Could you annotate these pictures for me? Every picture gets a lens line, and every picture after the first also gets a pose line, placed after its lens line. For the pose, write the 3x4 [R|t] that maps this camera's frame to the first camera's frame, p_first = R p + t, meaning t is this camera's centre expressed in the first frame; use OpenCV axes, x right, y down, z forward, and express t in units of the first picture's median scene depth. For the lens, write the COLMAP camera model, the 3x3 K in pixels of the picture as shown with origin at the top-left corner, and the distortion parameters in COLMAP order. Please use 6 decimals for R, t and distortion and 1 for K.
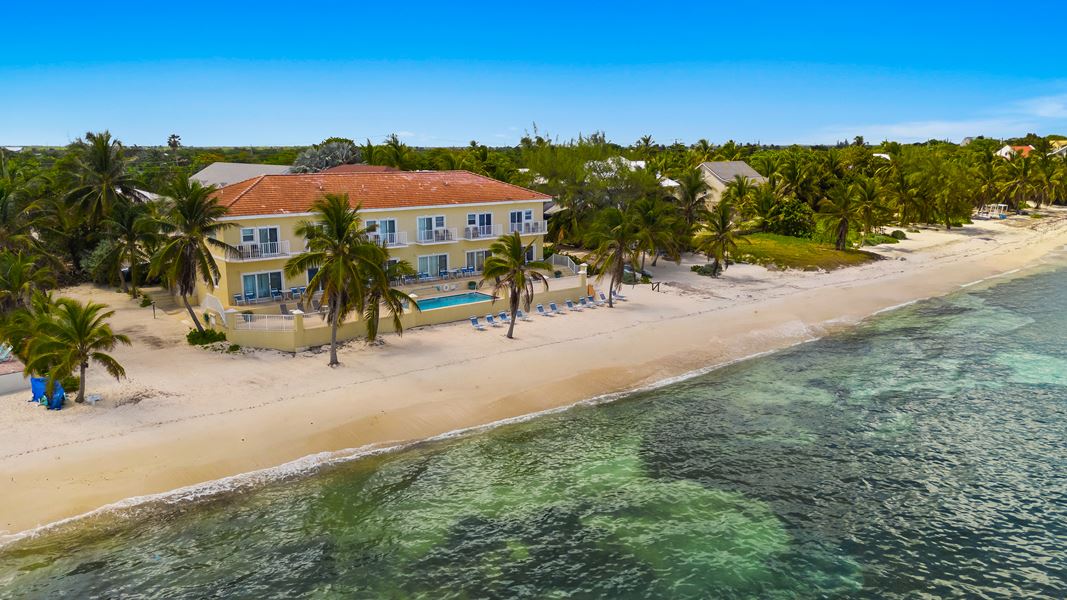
lens RADIAL K [[801.5, 0, 533.5], [0, 801.5, 300.0], [0, 0, 1]] dist [0.101392, -0.002331]
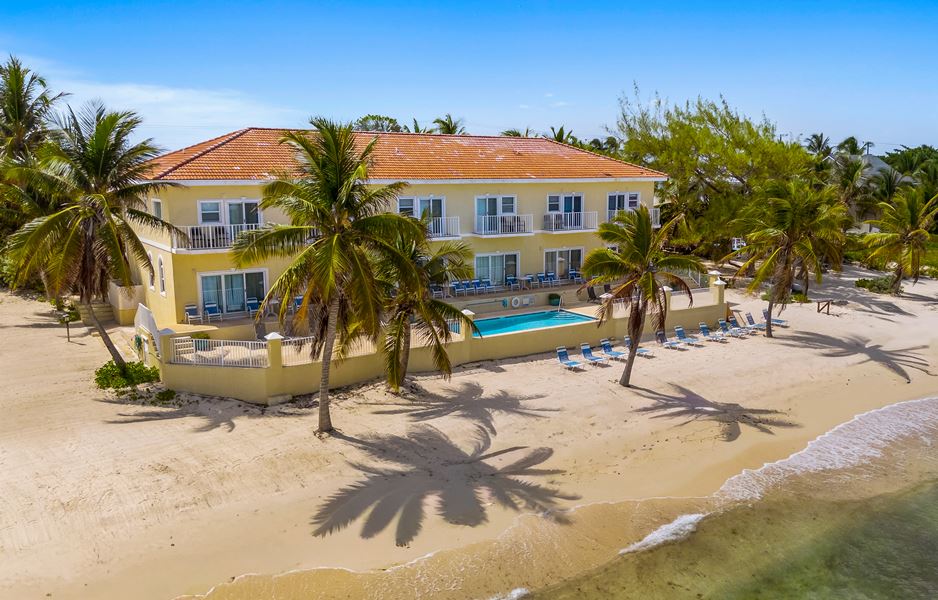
lens RADIAL K [[792.8, 0, 502.6], [0, 792.8, 299.3], [0, 0, 1]] dist [0.091461, -0.001435]
pose [[0.994692, 0.013930, -0.101953, -0.053355], [-0.017083, 0.999400, -0.030116, 0.002186], [0.101472, 0.031698, 0.994333, 0.348276]]
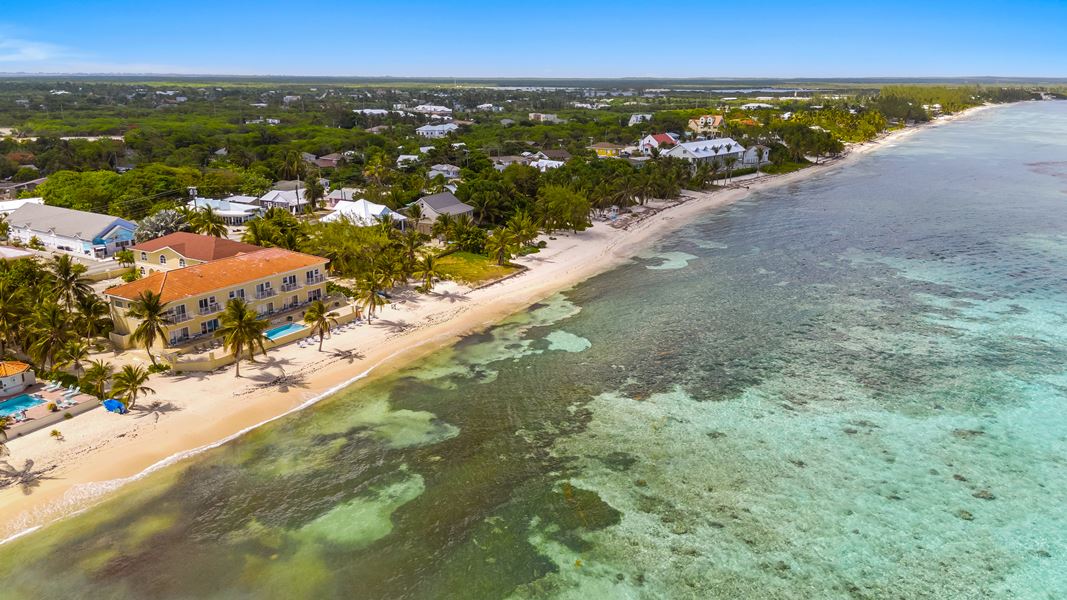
lens RADIAL K [[801.5, 0, 533.5], [0, 801.5, 300.0], [0, 0, 1]] dist [0.101392, -0.002331]
pose [[0.947868, -0.075251, 0.309651, -0.119784], [0.051655, 0.995150, 0.083720, -0.188103], [-0.314449, -0.063361, 0.947158, -0.898987]]
